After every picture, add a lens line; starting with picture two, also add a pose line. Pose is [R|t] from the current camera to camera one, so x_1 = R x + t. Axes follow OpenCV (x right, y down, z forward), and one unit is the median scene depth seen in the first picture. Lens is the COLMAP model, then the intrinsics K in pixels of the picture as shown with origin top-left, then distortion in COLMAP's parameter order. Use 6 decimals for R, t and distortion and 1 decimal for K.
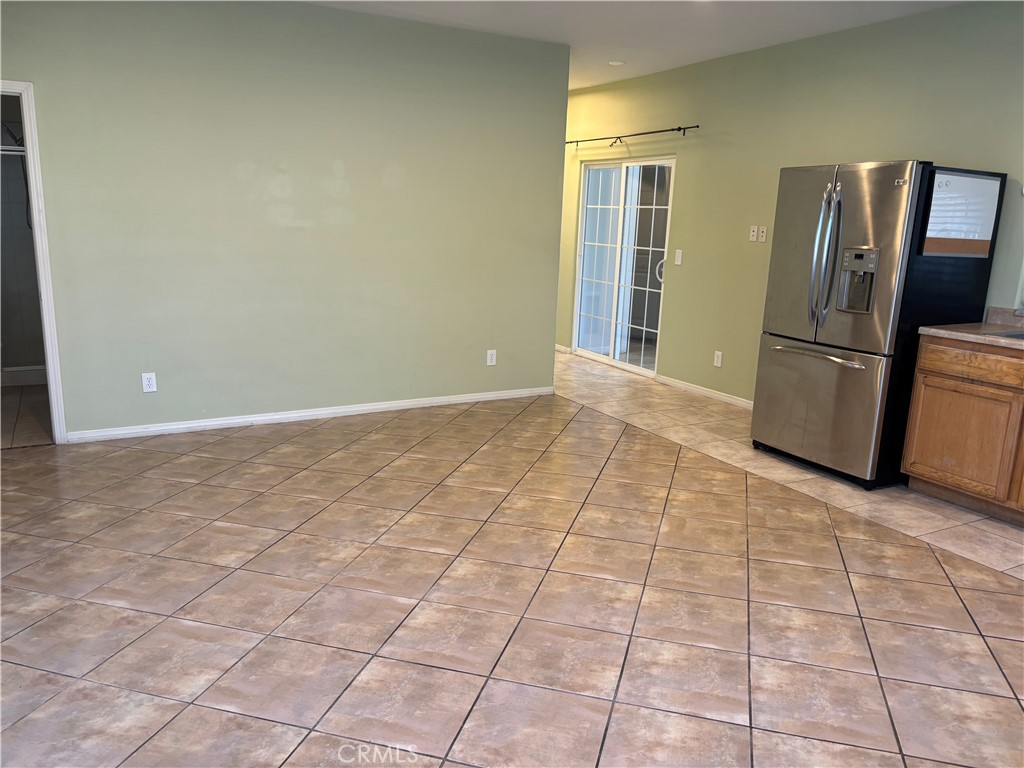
lens RADIAL K [[768.9, 0, 512.3], [0, 768.9, 383.3], [0, 0, 1]] dist [0.004972, -0.006703]
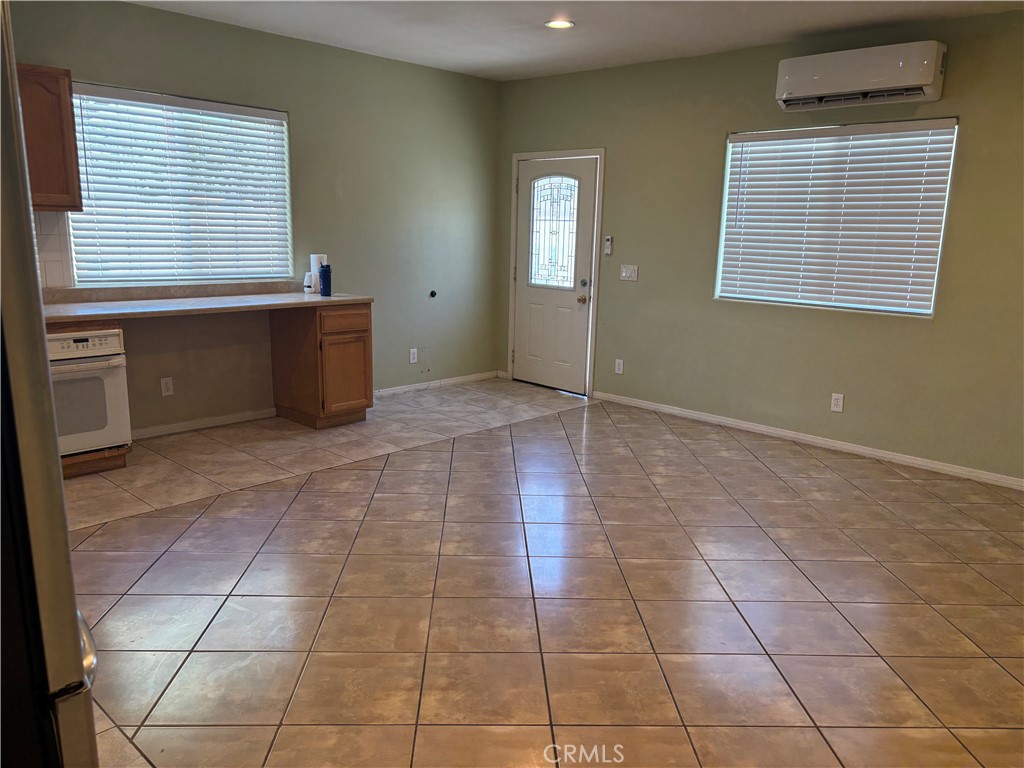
lens RADIAL K [[768.9, 0, 511.5], [0, 768.9, 385.7], [0, 0, 1]] dist [0.004972, -0.006703]
pose [[-0.948189, 0.012198, -0.317472, 0.435696], [-0.118445, 0.913650, 0.388863, -0.421911], [0.294802, 0.406319, -0.864868, 1.949952]]
